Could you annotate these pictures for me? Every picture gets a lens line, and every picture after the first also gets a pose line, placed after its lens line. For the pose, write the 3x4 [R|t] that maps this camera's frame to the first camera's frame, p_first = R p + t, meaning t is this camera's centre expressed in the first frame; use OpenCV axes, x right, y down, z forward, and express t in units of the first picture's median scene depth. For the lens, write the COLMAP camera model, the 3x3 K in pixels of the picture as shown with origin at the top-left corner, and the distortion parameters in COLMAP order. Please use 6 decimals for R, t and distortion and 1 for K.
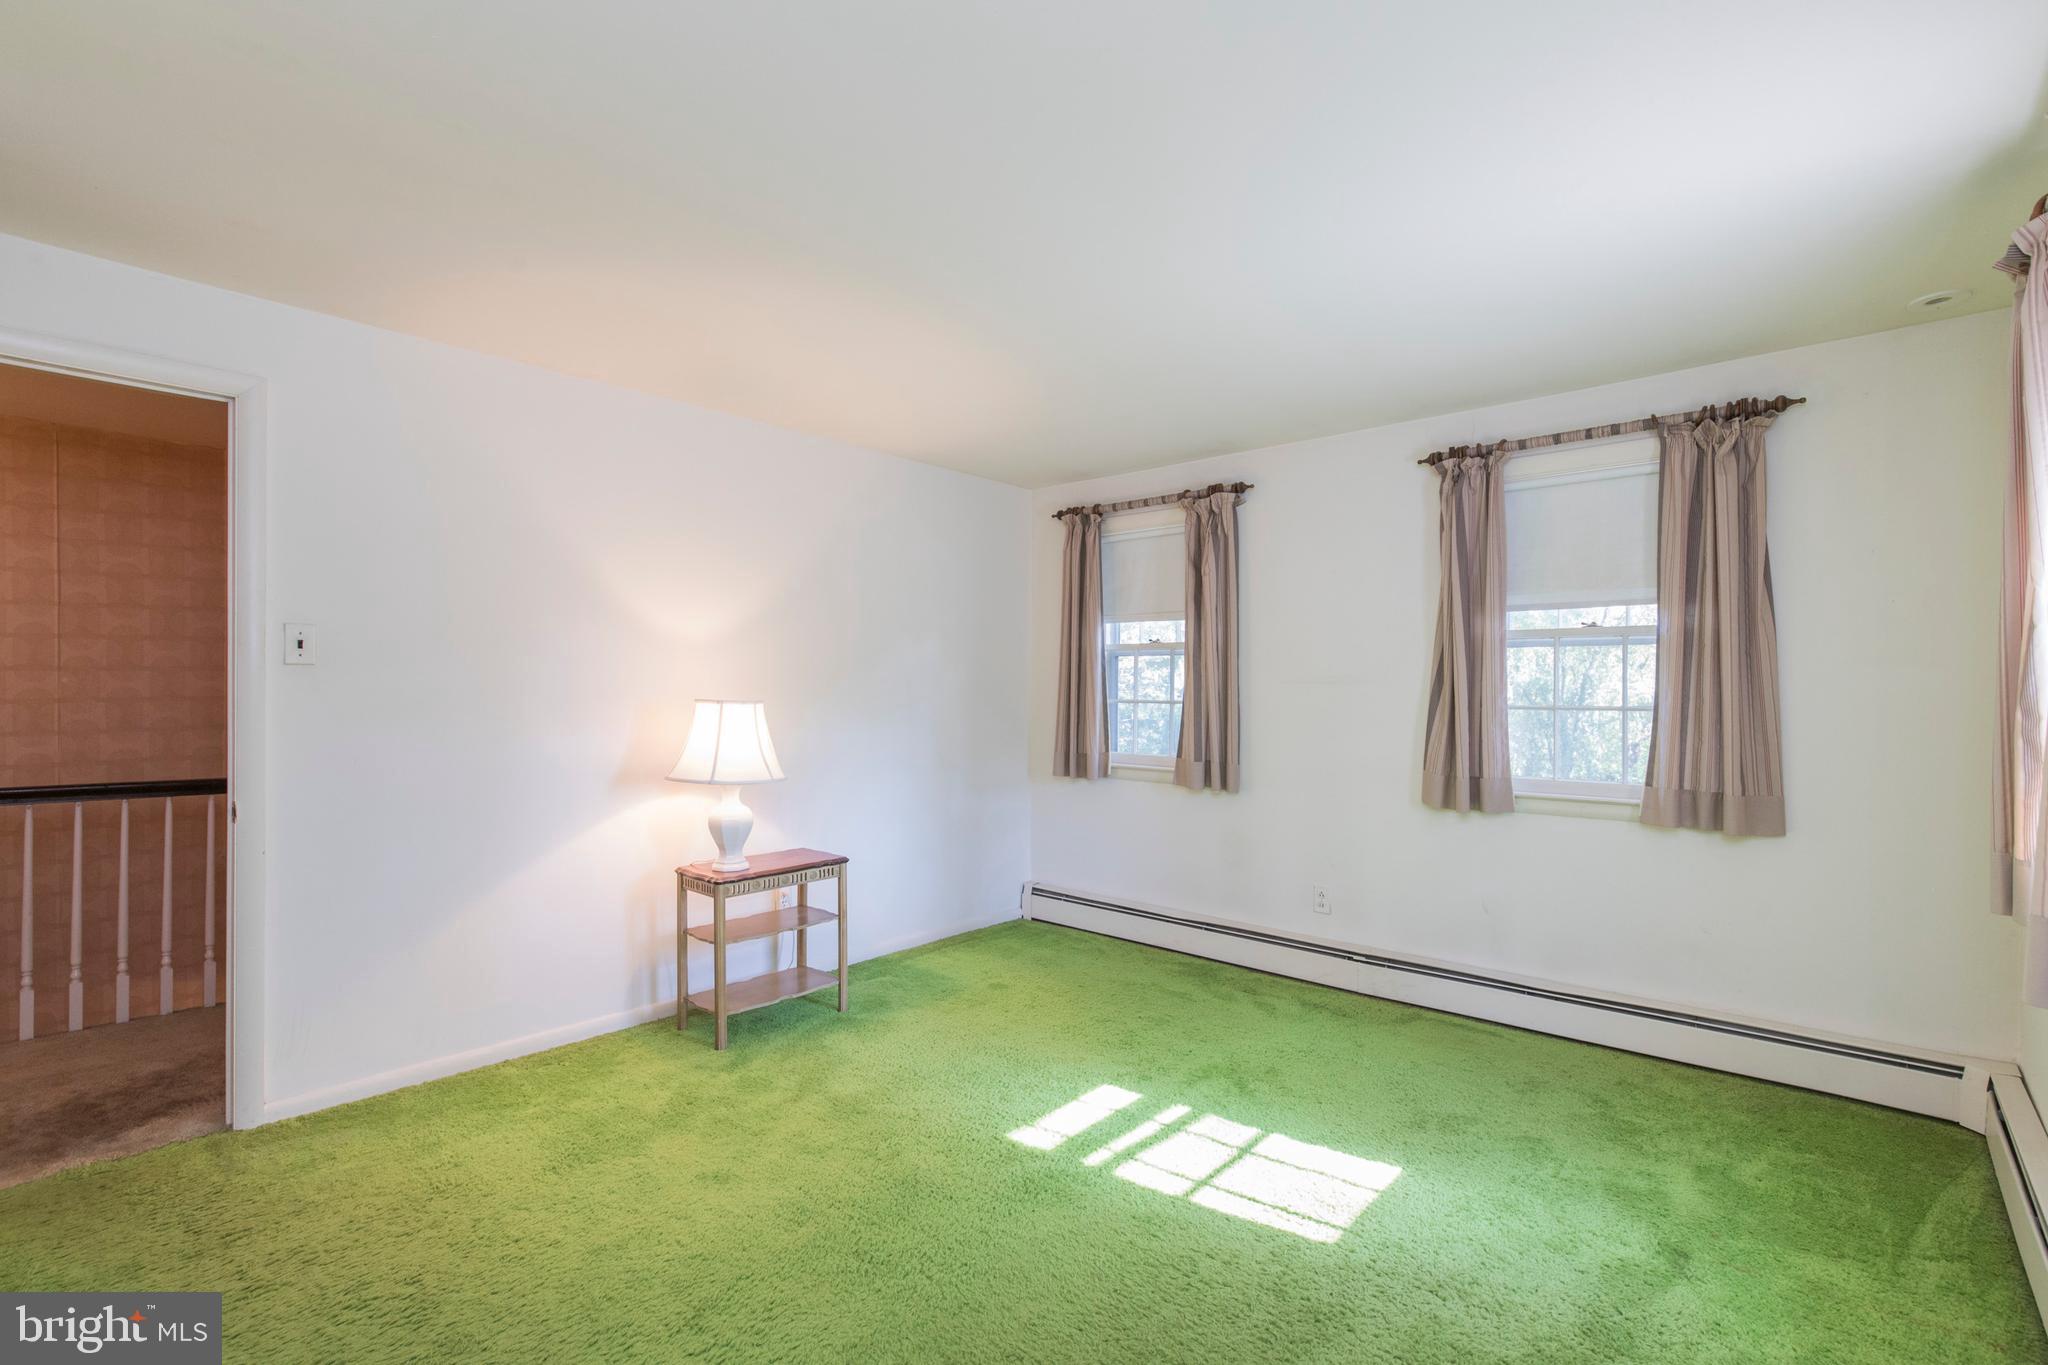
lens RADIAL K [[926.4, 0, 1033.9], [0, 926.4, 684.6], [0, 0, 1]] dist [0.005631, -0.000050]
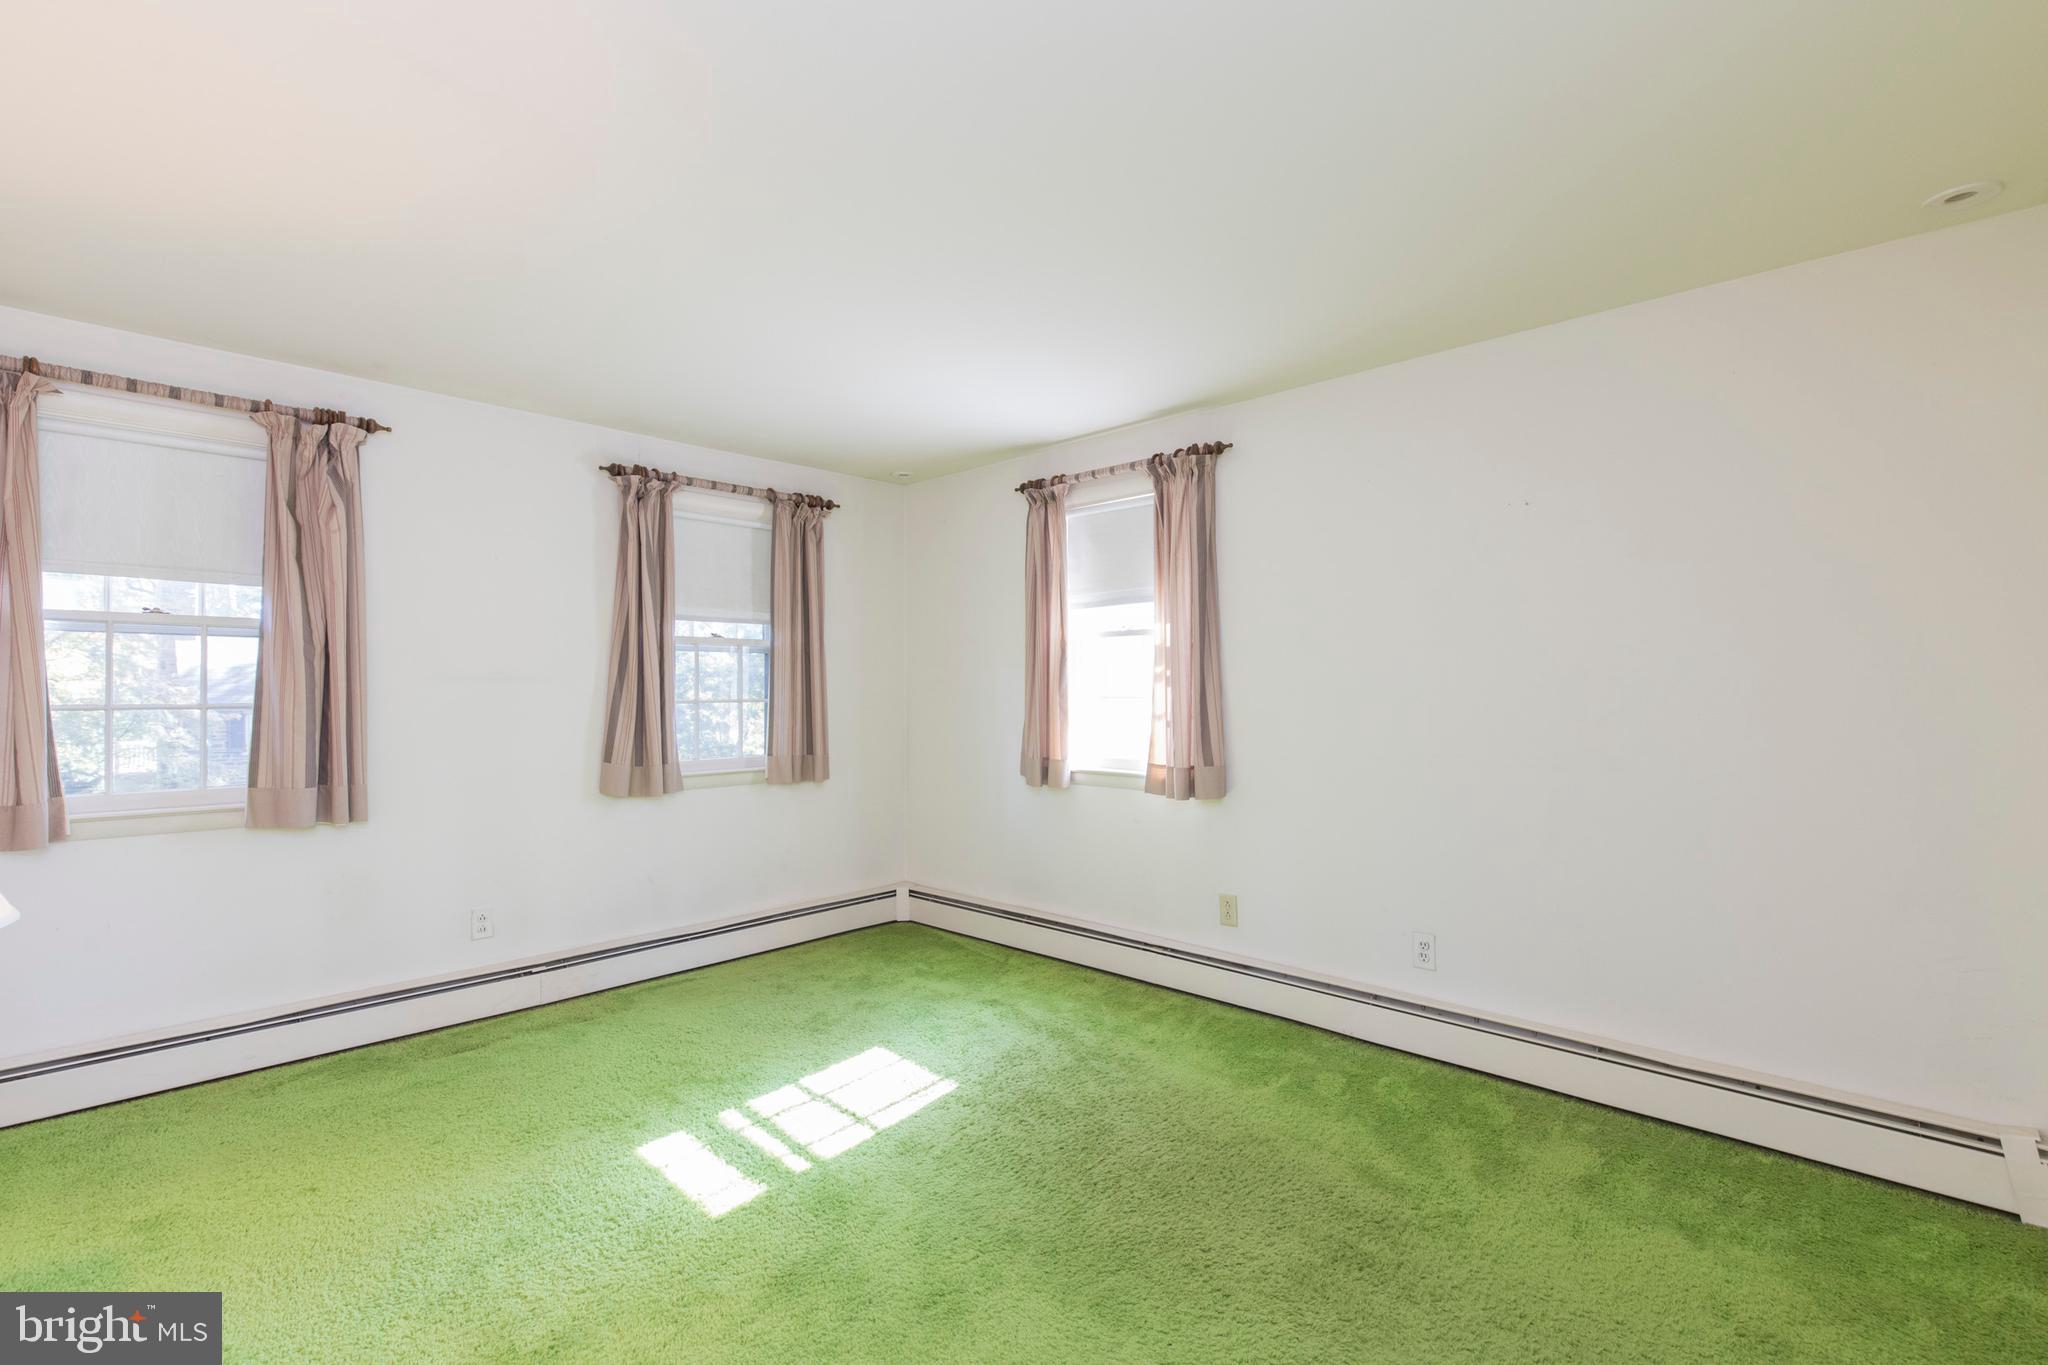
lens RADIAL K [[926.4, 0, 1030.7], [0, 926.4, 684.4], [0, 0, 1]] dist [0.005631, -0.000050]
pose [[0.042857, 0.000560, 0.999081, -0.675251], [-0.003558, 0.999994, -0.000408, 0.001655], [-0.999075, -0.003537, 0.042859, 0.531459]]
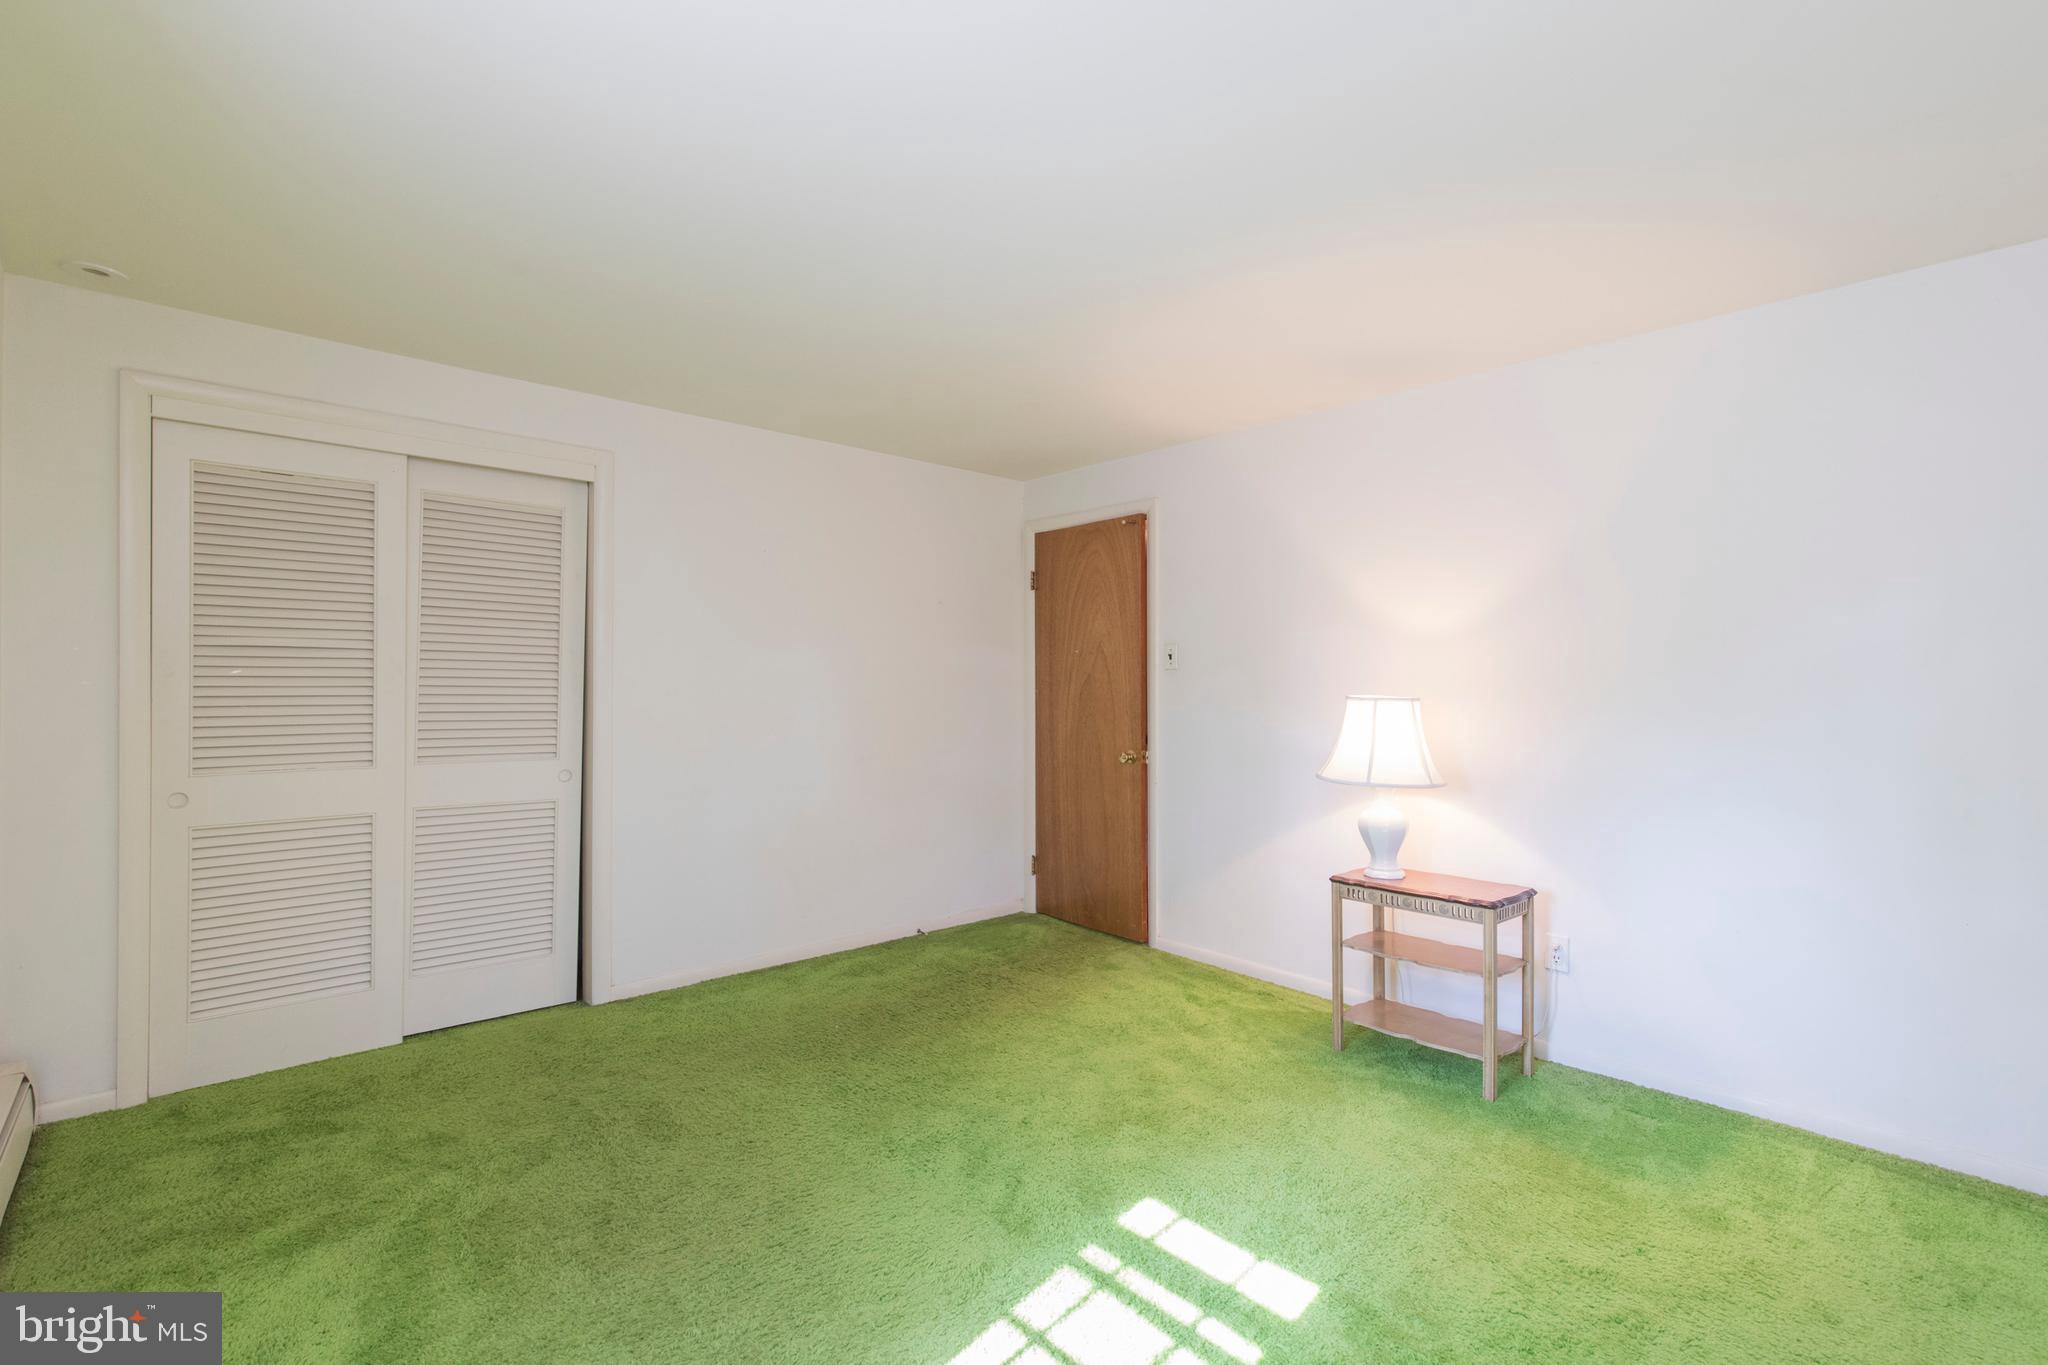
lens RADIAL K [[926.4, 0, 1027.0], [0, 926.4, 672.8], [0, 0, 1]] dist [0.005631, -0.000050]
pose [[-0.110341, -0.009538, -0.993848, 0.673274], [0.005697, 0.999931, -0.010228, -0.000419], [0.993877, -0.006790, -0.110279, 0.769689]]
